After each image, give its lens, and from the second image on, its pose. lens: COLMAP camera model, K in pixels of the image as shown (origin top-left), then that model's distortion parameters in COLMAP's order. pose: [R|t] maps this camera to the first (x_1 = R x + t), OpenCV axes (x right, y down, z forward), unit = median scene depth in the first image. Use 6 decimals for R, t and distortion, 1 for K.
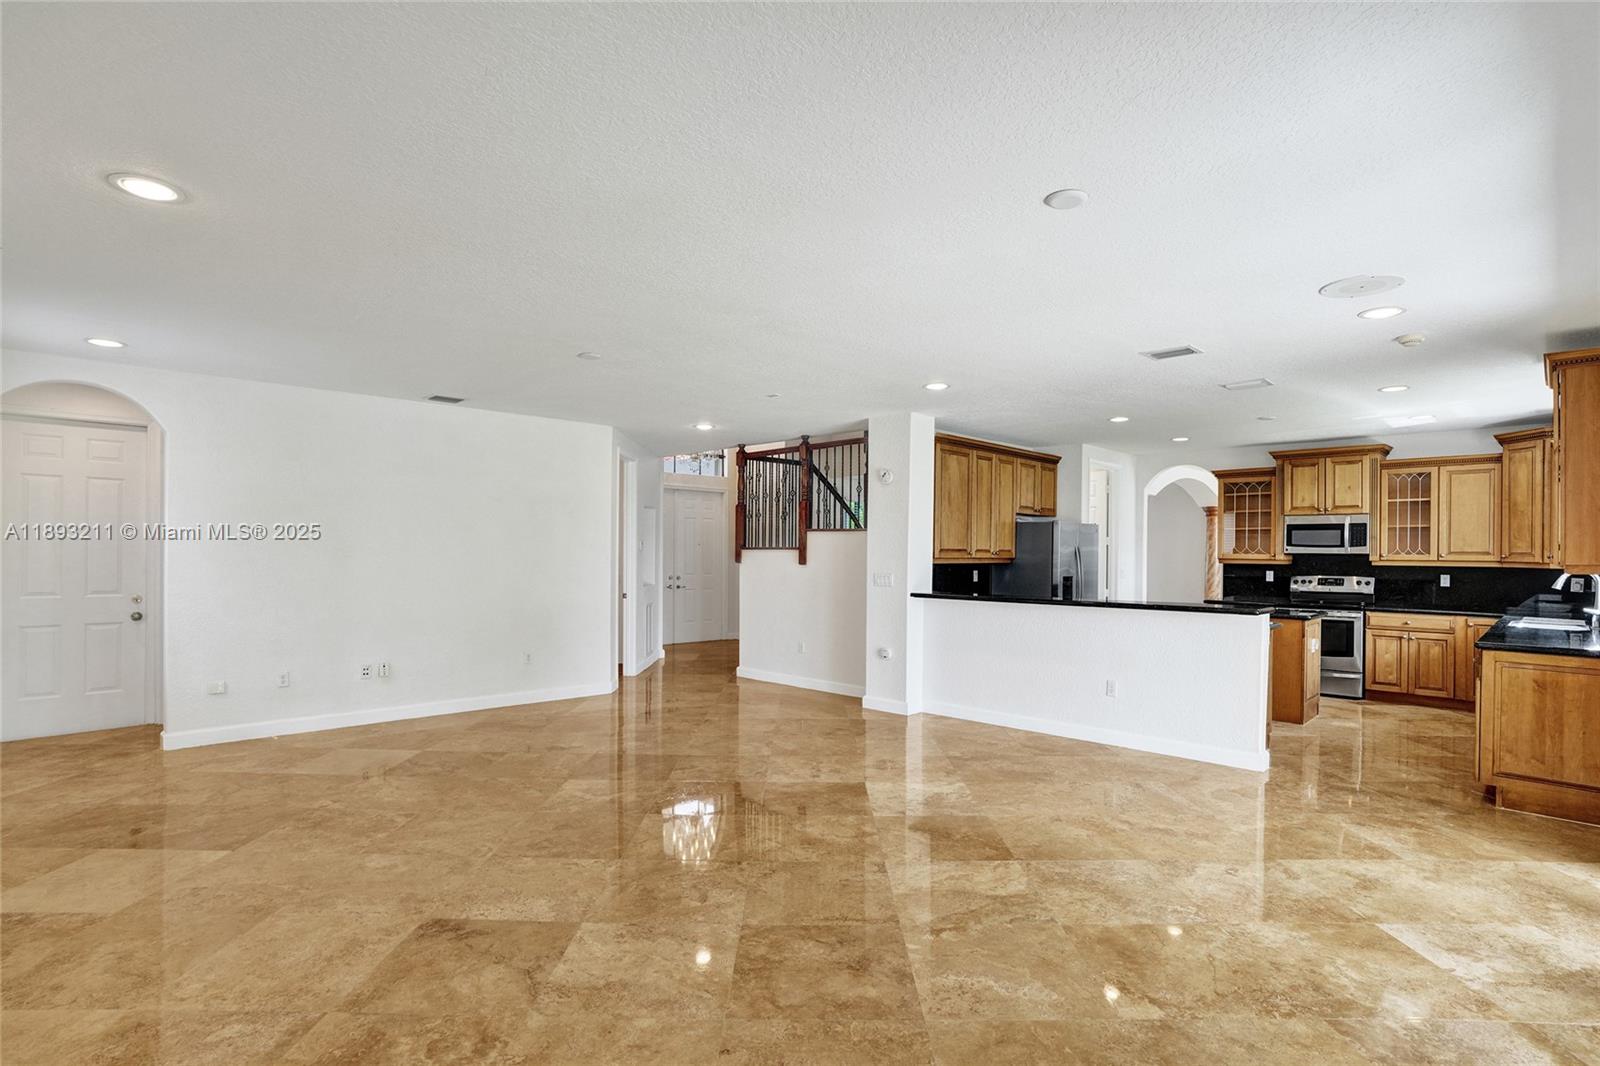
lens RADIAL K [[778.6, 0, 789.4], [0, 778.6, 549.3], [0, 0, 1]] dist [-0.038047, 0.021769]
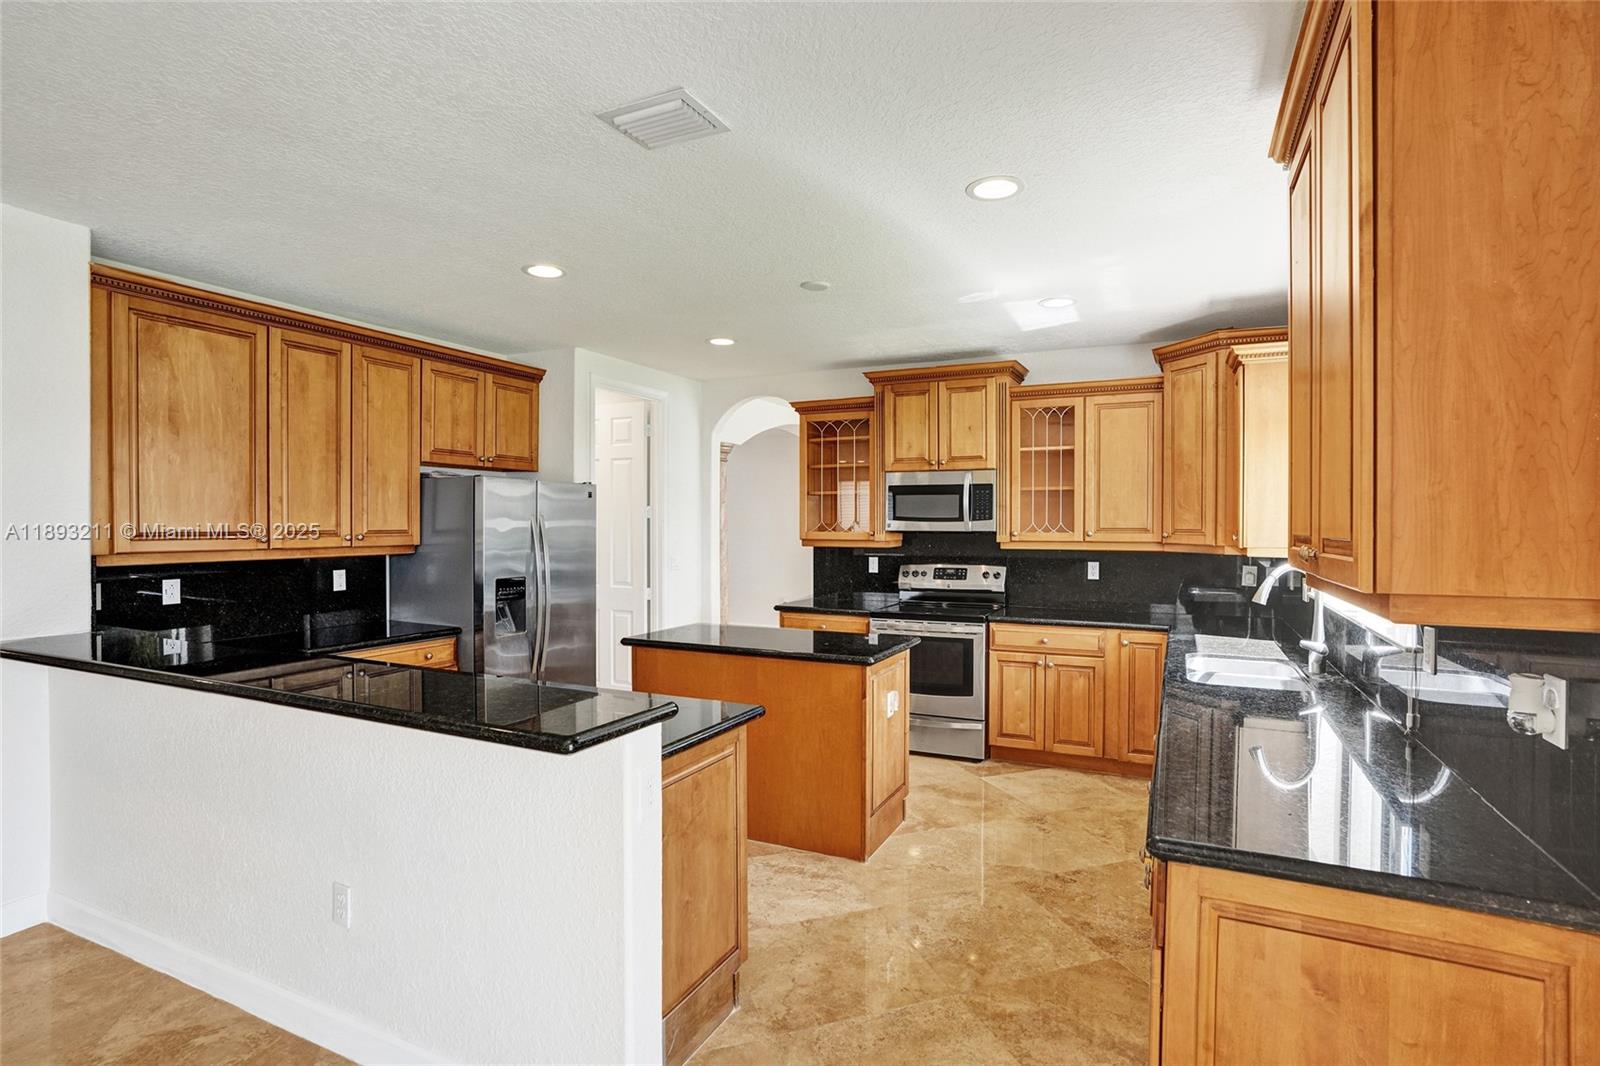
lens RADIAL K [[778.6, 0, 786.9], [0, 778.6, 529.0], [0, 0, 1]] dist [-0.038047, 0.021769]
pose [[0.948571, -0.010323, 0.316395, 0.382552], [0.006505, 0.999893, 0.013121, -0.005952], [-0.316497, -0.010388, 0.948537, 0.436778]]
